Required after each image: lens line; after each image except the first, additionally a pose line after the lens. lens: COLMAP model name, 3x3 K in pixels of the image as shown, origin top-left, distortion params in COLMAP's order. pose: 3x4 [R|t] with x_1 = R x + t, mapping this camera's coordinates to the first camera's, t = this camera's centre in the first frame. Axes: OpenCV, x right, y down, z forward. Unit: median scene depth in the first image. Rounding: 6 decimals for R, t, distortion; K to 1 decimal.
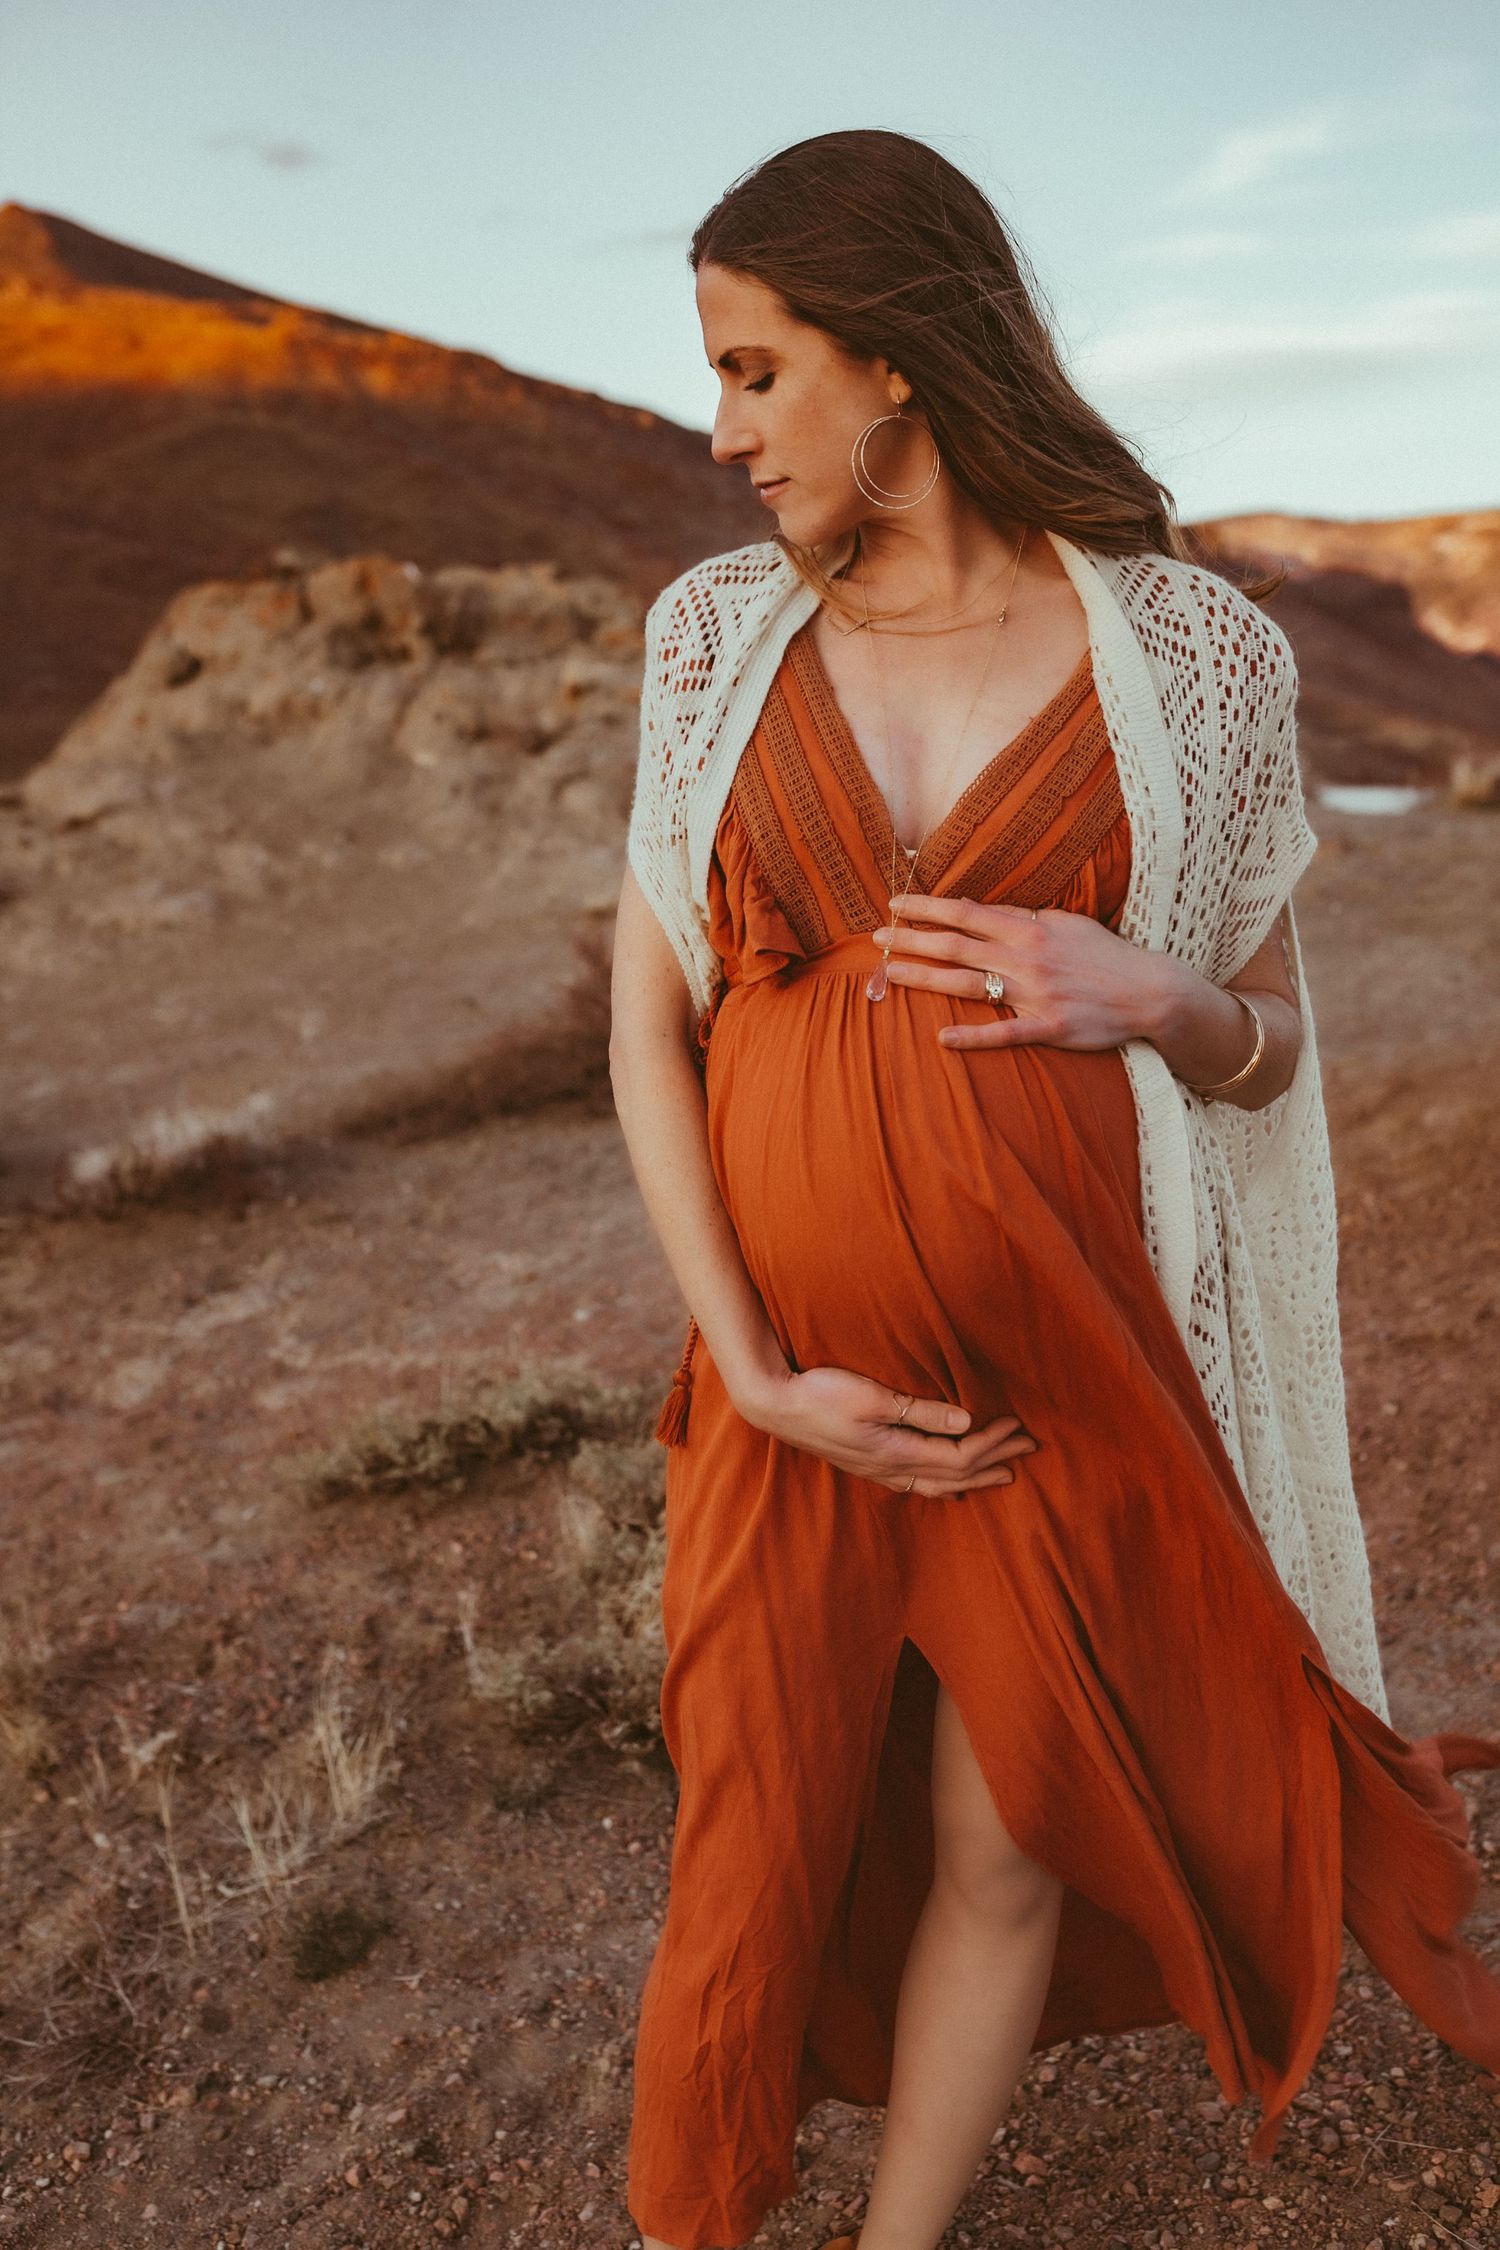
lens RADIAL K [[2131.2, 0, 750.0], [0, 2131.2, 1125.0], [0, 0, 1]] dist [-0.078896, 0.110849]
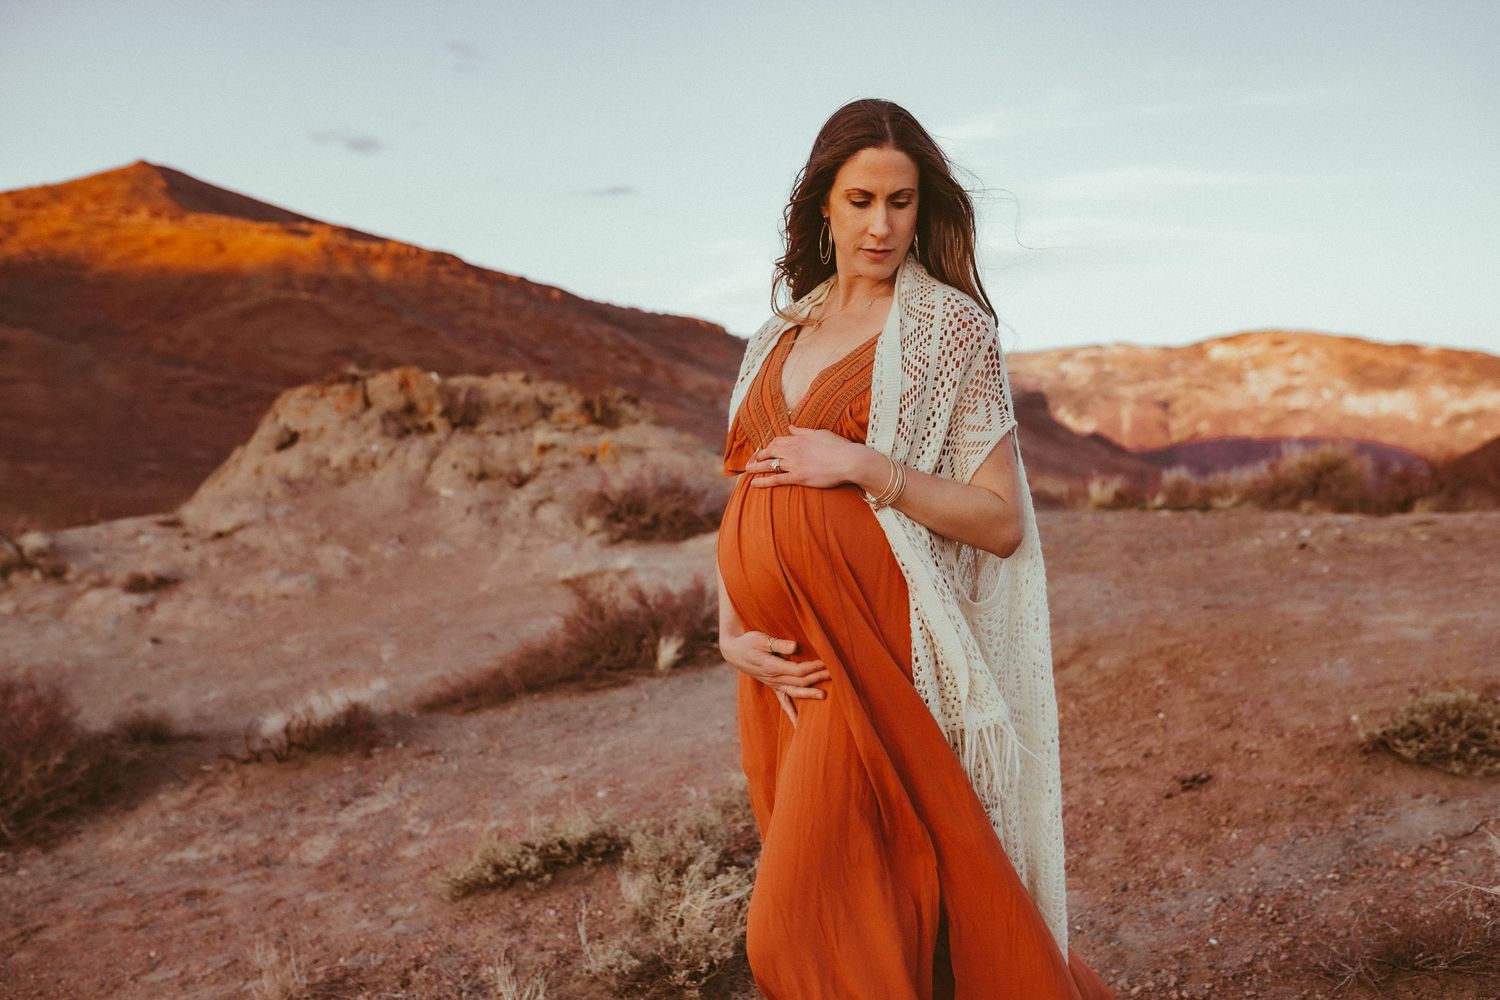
lens RADIAL K [[1420.8, 0, 750.0], [0, 1420.8, 500.0], [0, 0, 1]] dist [-0.078896, 0.110849]
pose [[0.995990, -0.017794, 0.087673, -0.060985], [0.033032, 0.983914, -0.175562, 0.066426], [-0.083138, 0.177754, 0.980557, -0.114130]]
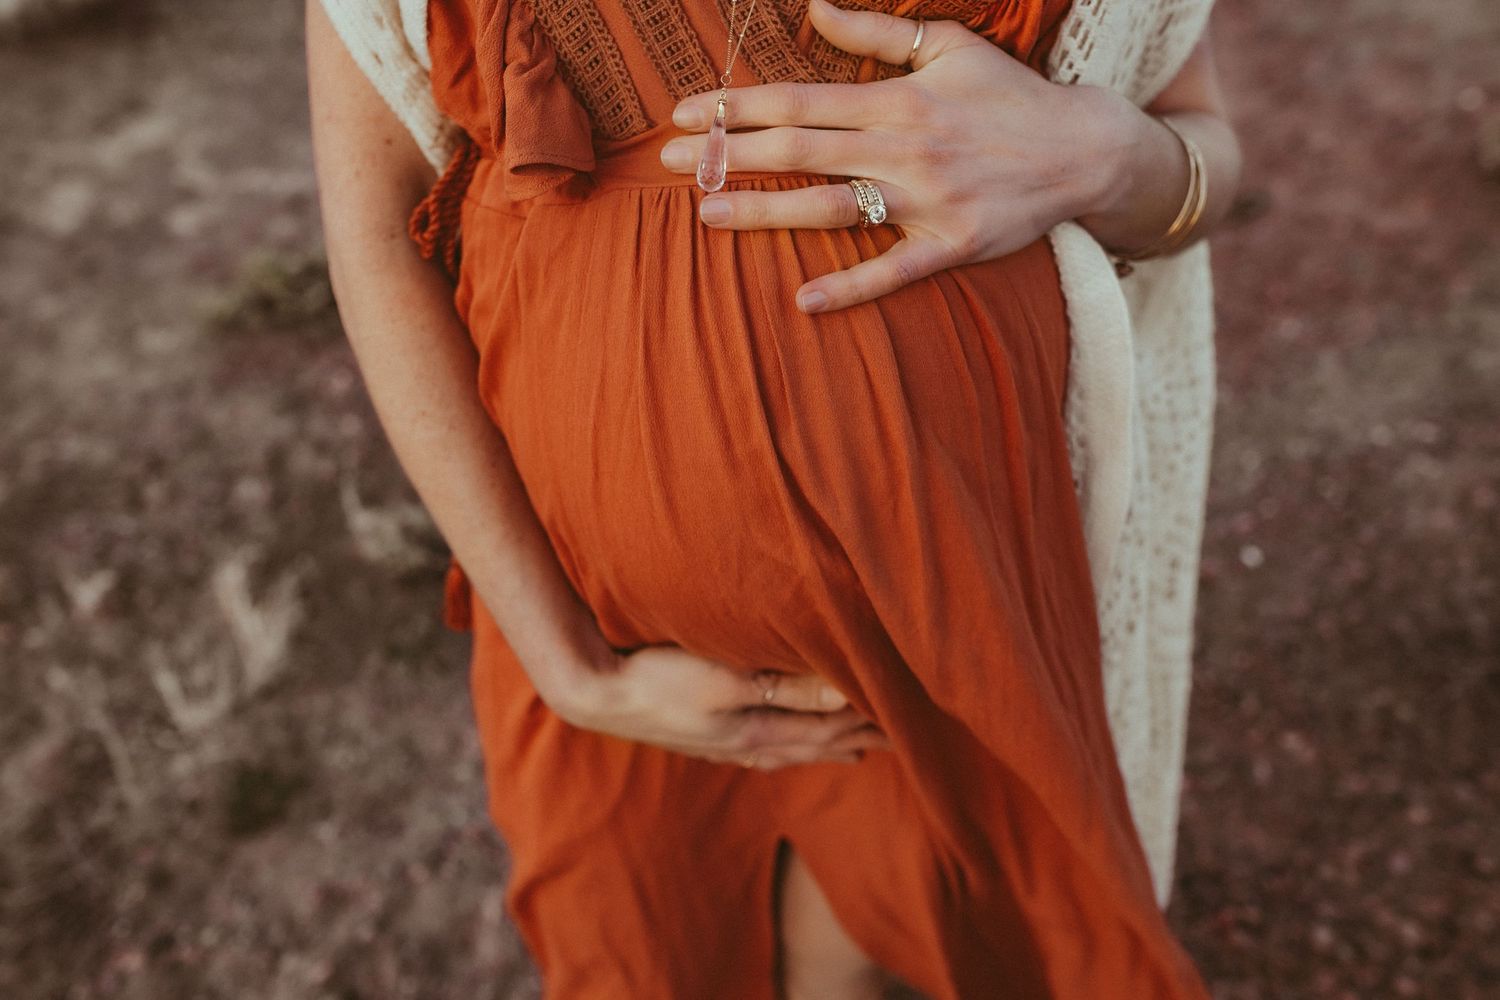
lens RADIAL K [[1437.9, 0, 772.7], [0, 1437.9, 482.5], [0, 0, 1]] dist [-0.079575, 0.114863]
pose [[0.991346, -0.063408, 0.114947, 0.005523], [0.013612, 0.920544, 0.390402, -0.047579], [-0.130569, -0.385459, 0.913440, 0.166008]]
